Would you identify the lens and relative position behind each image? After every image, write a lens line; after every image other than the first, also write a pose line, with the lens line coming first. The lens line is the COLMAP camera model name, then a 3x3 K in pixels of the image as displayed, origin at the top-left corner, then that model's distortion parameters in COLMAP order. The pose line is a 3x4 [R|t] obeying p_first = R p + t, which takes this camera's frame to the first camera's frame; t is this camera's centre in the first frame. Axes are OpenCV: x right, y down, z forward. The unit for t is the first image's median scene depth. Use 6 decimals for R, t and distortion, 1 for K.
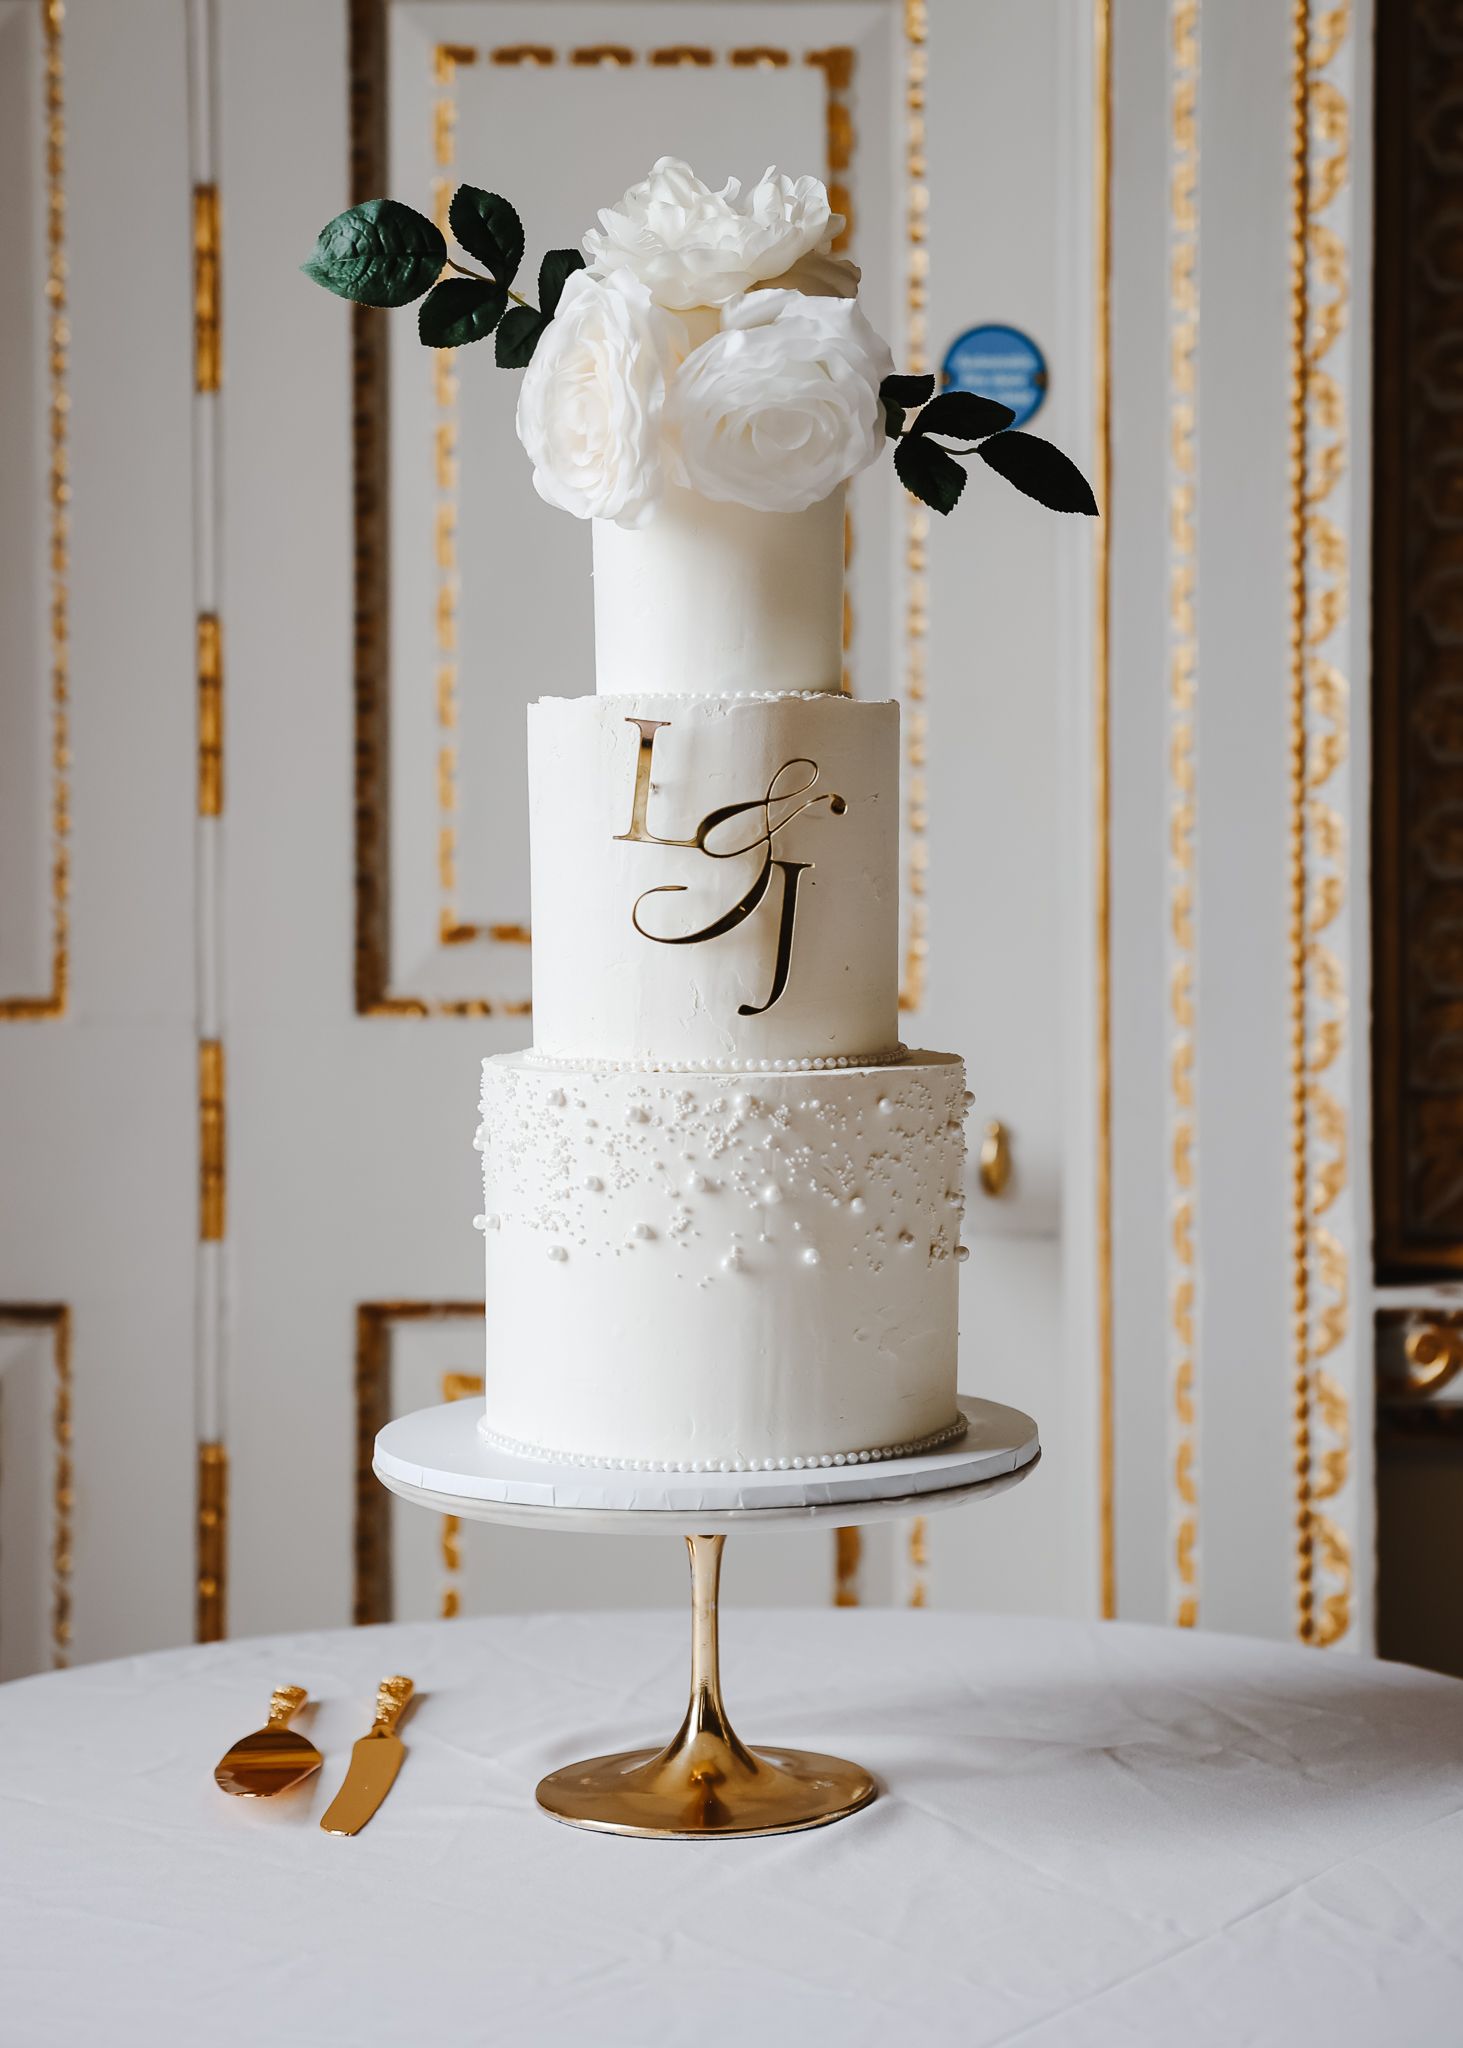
lens RADIAL K [[3343.9, 0, 731.5], [0, 3343.9, 1024.0], [0, 0, 1]] dist [0.168706, 0.073519]
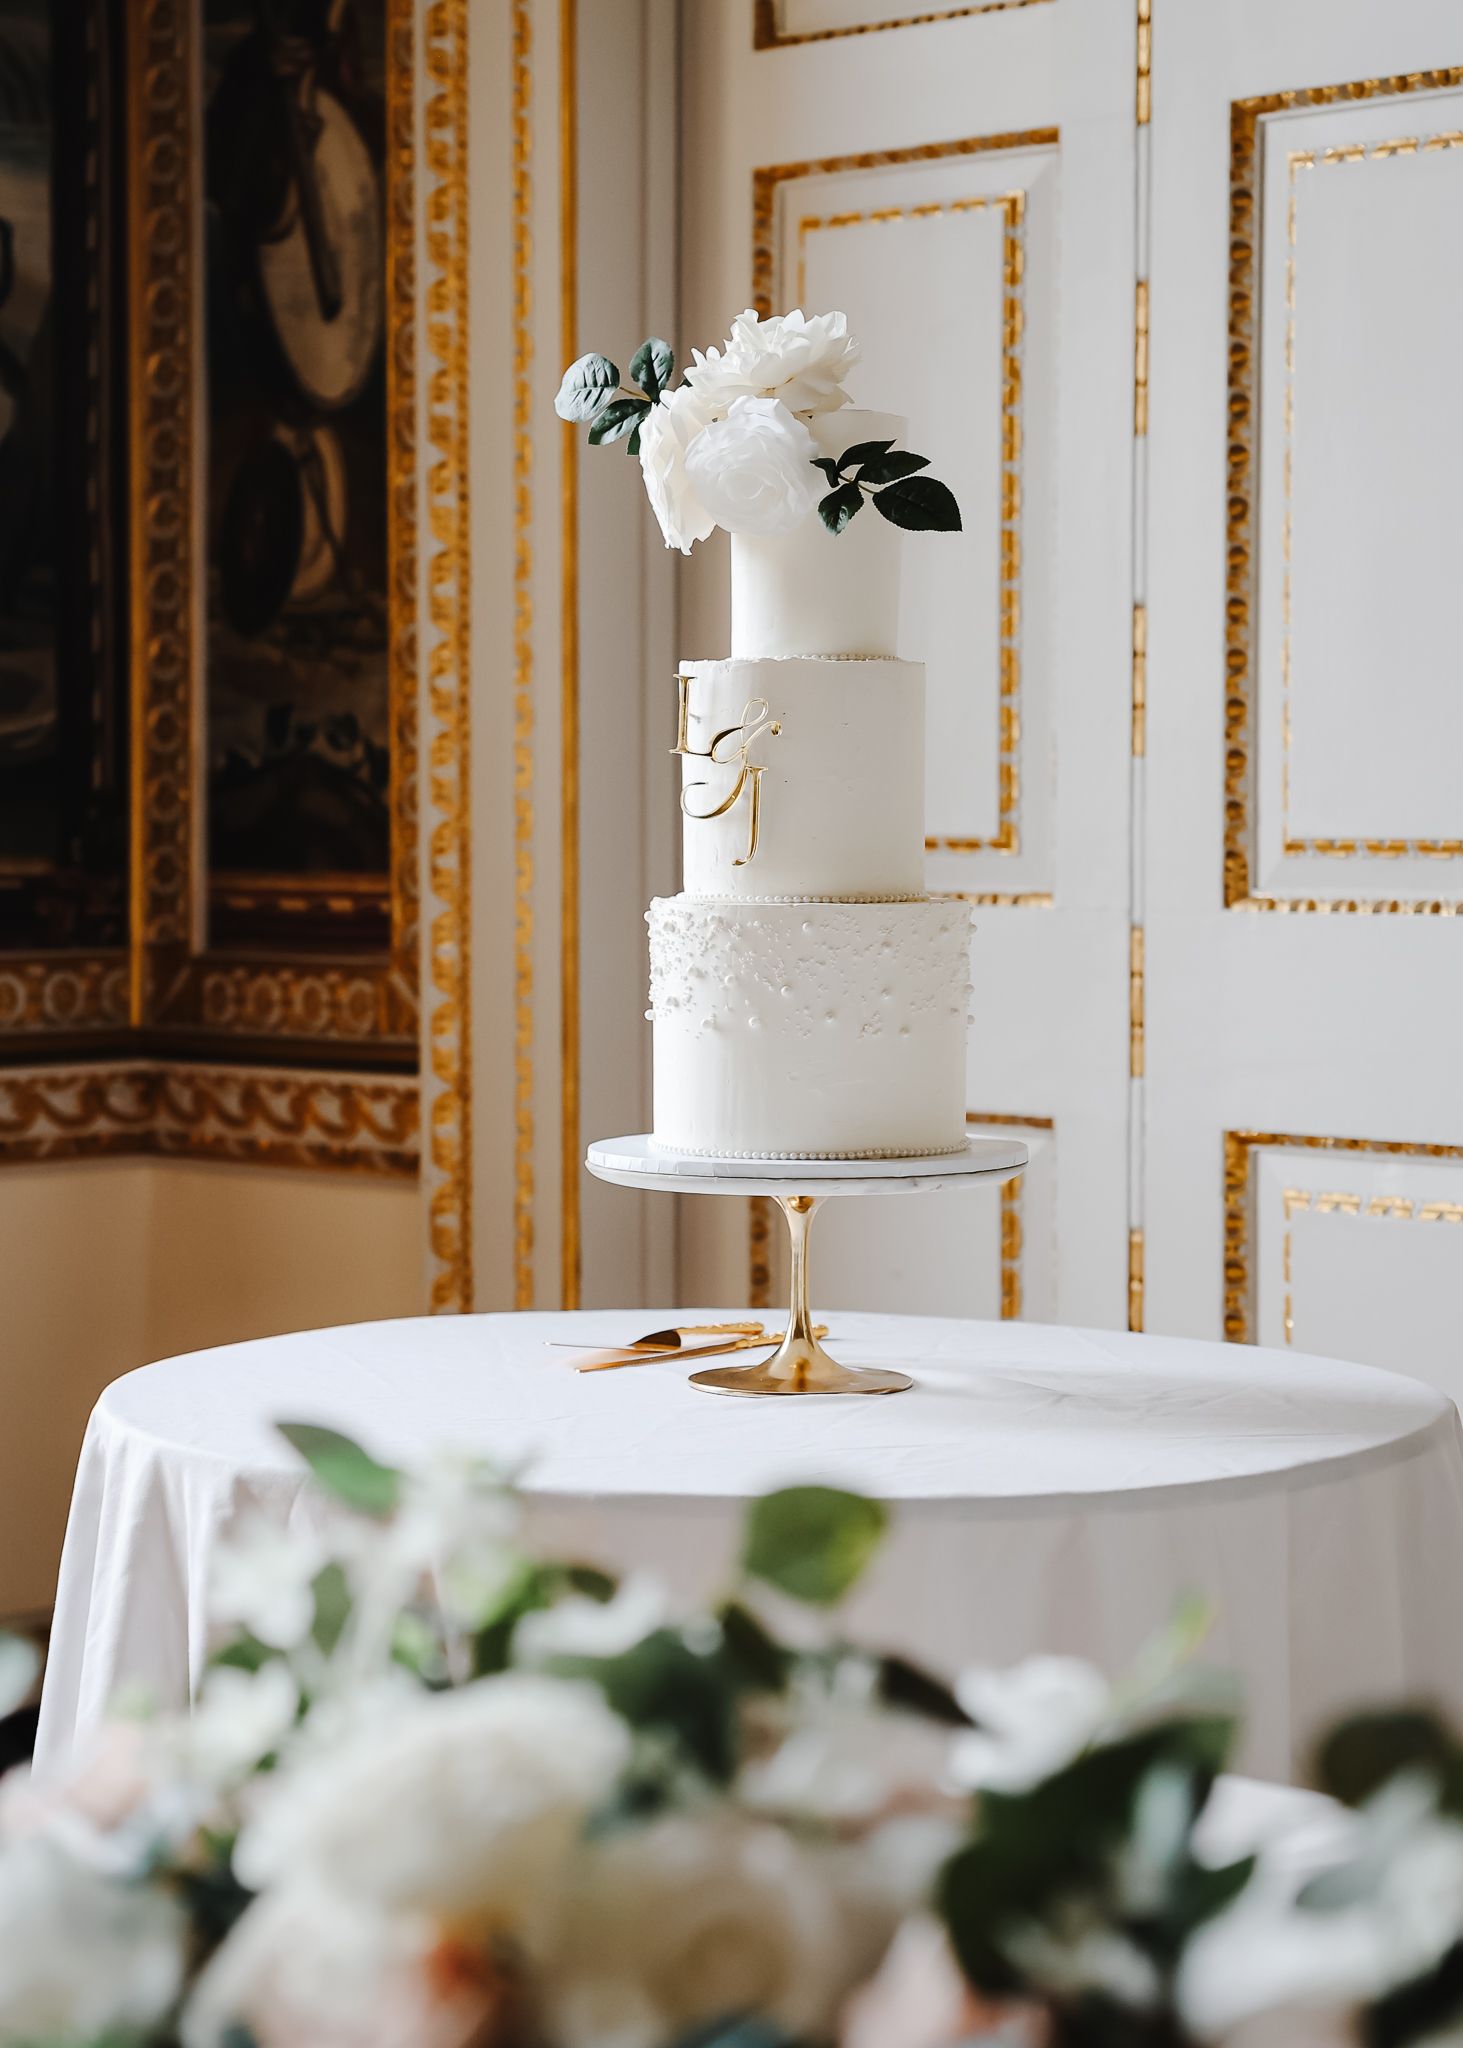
lens RADIAL K [[3343.9, 0, 731.5], [0, 3343.9, 1024.0], [0, 0, 1]] dist [0.168706, 0.073519]
pose [[0.737335, 0.056012, -0.673201, 0.818054], [-0.051900, 0.998308, 0.026217, 0.023455], [0.673530, 0.015609, 0.738995, -0.111479]]
